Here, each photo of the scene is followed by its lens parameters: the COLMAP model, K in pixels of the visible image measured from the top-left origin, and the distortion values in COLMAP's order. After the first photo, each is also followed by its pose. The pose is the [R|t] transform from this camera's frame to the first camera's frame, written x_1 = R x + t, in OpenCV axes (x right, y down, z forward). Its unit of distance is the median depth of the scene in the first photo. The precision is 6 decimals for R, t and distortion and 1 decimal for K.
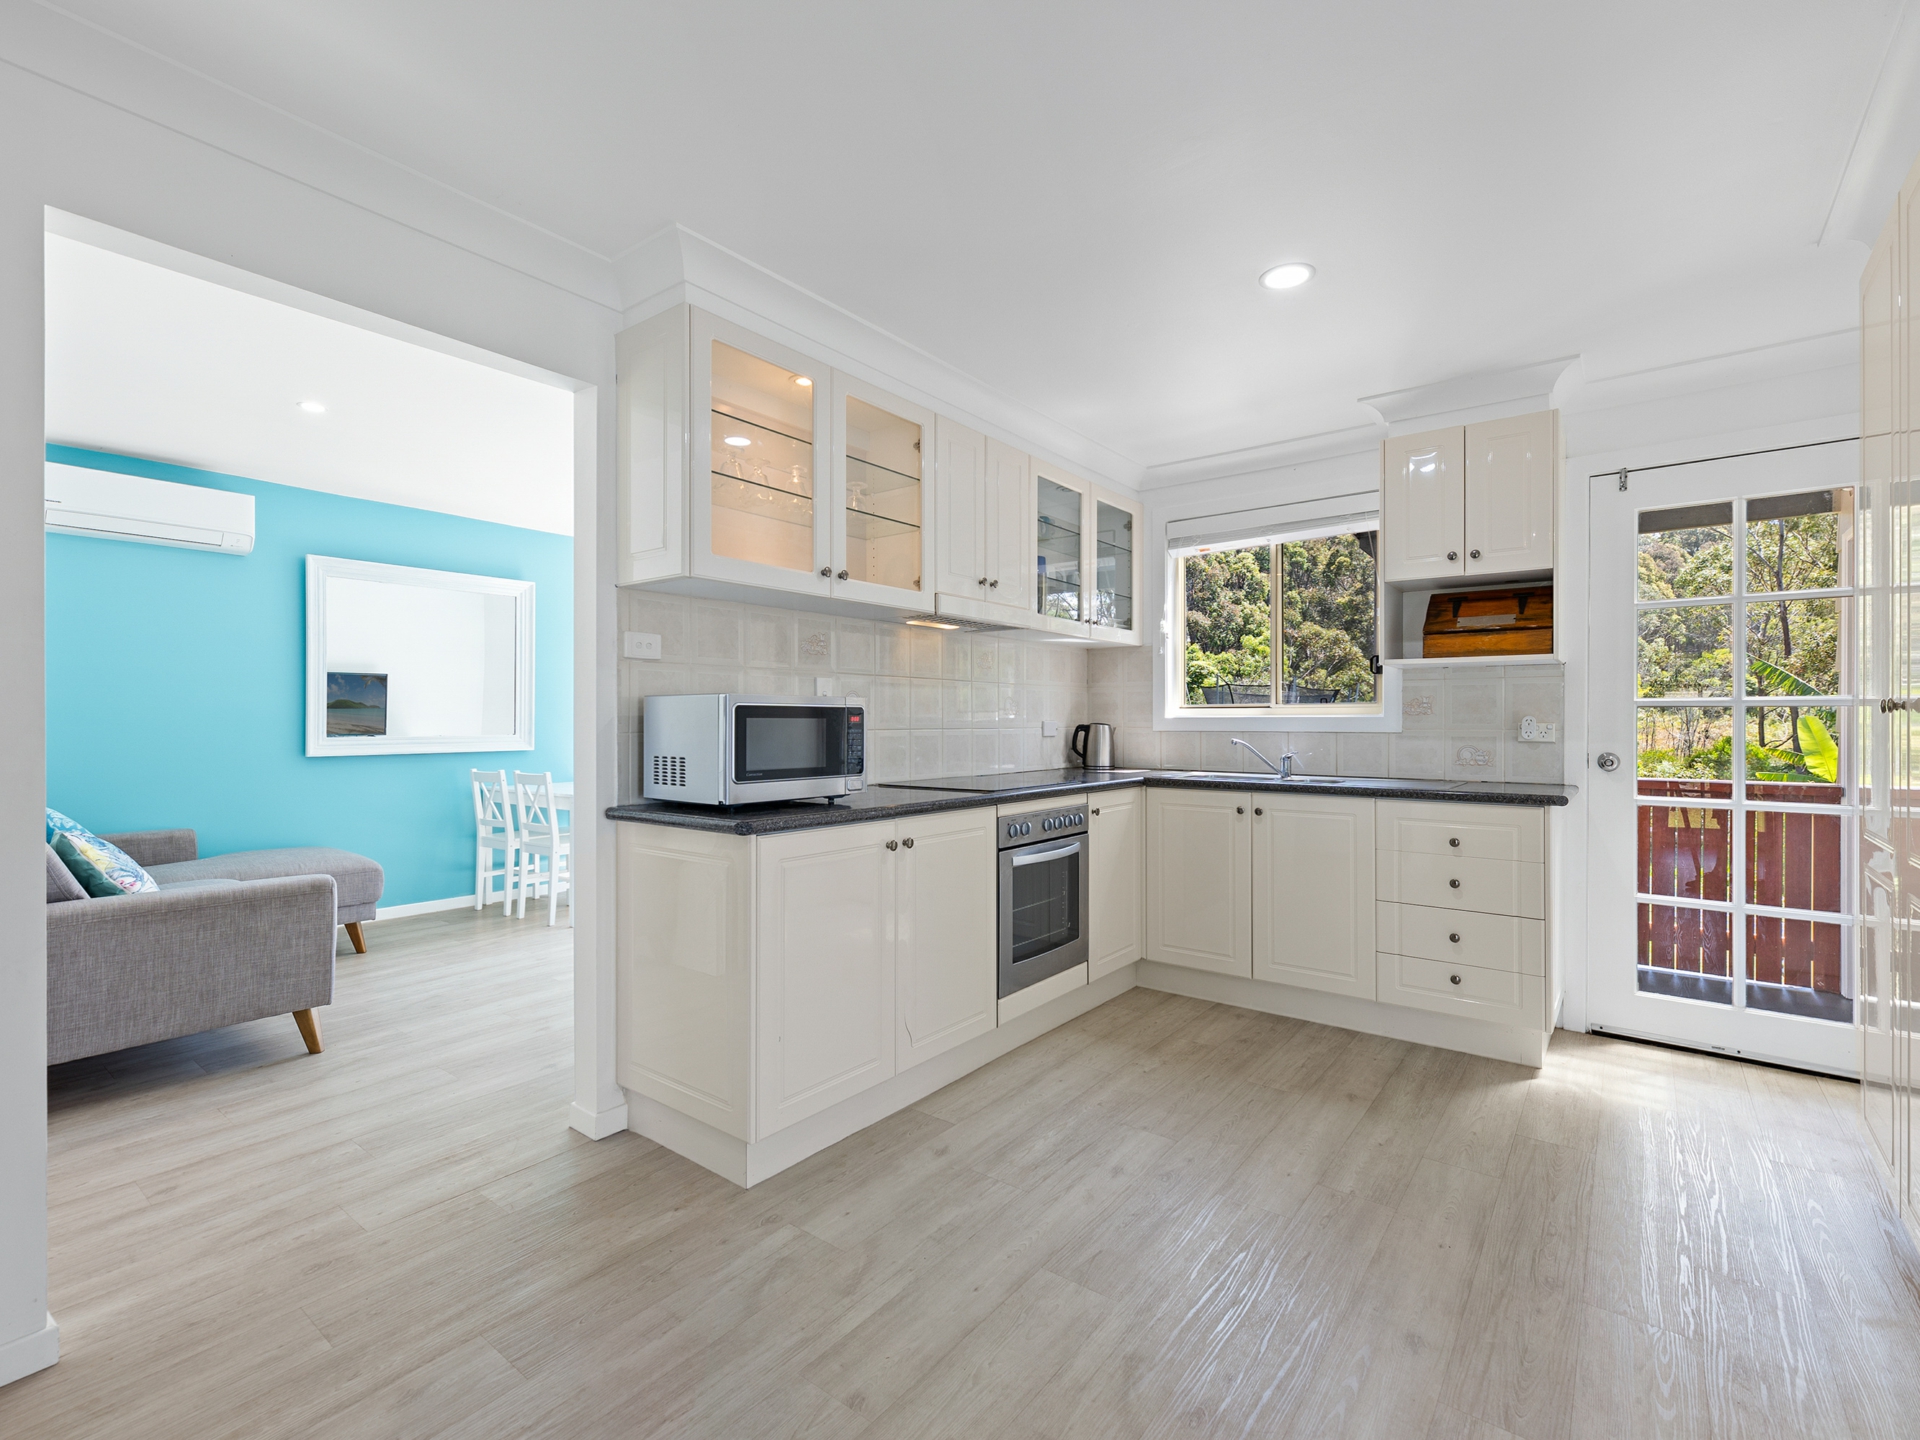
lens RADIAL K [[874.9, 0, 959.5], [0, 874.9, 720.5], [0, 0, 1]] dist [0.004044, -0.000824]
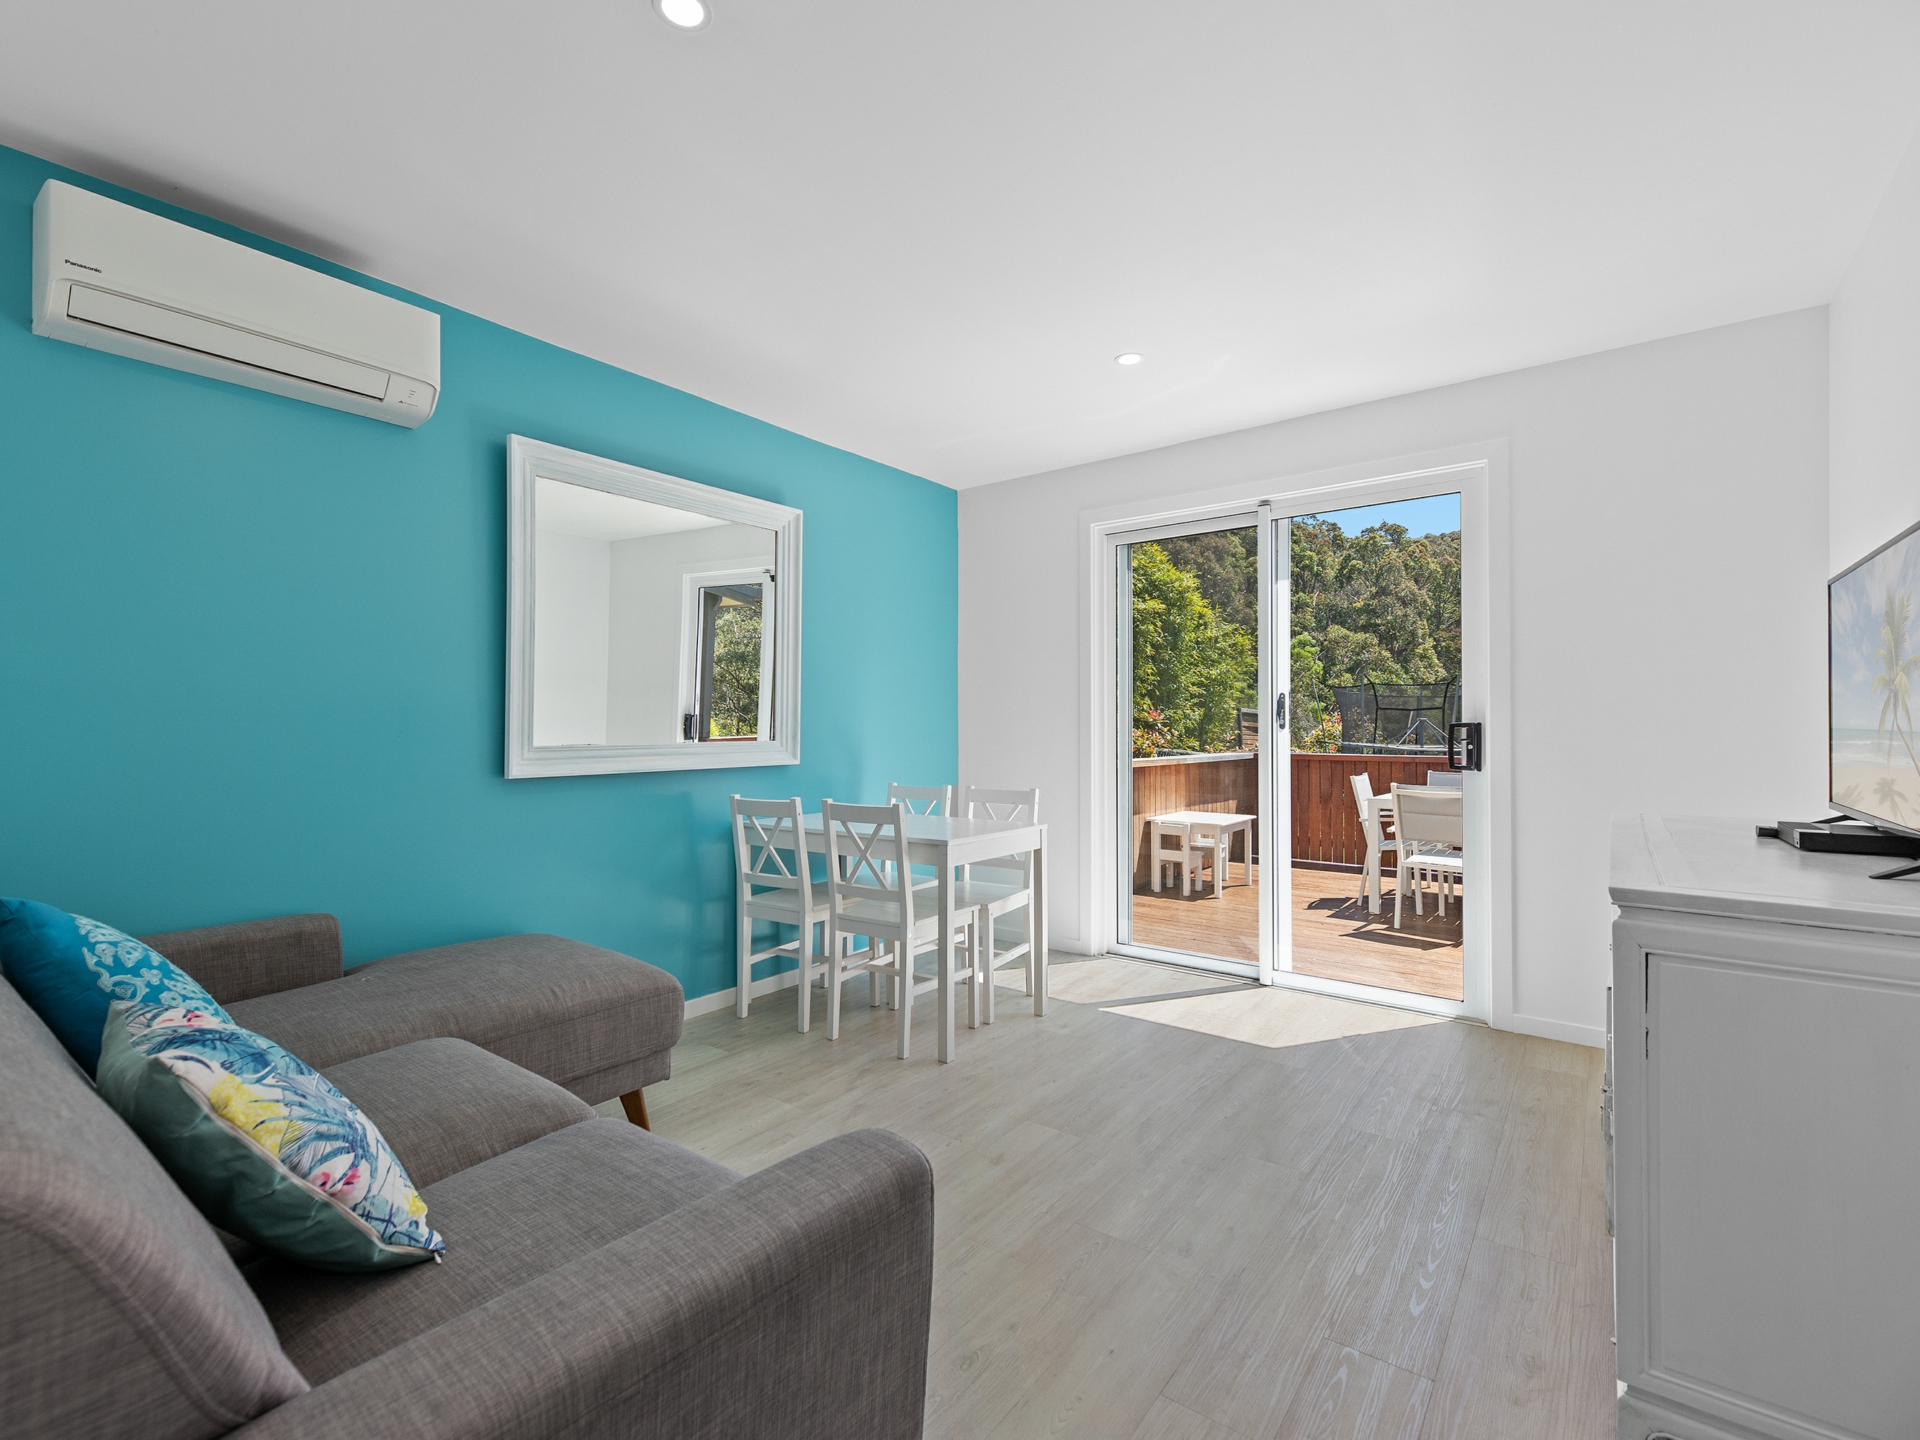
lens RADIAL K [[874.9, 0, 956.2], [0, 874.9, 714.4], [0, 0, 1]] dist [0.004044, -0.000824]
pose [[0.999961, -0.008828, 0.000379, -0.442091], [0.008834, 0.999804, -0.017706, 0.010951], [-0.000223, 0.017709, 0.999843, 0.412389]]
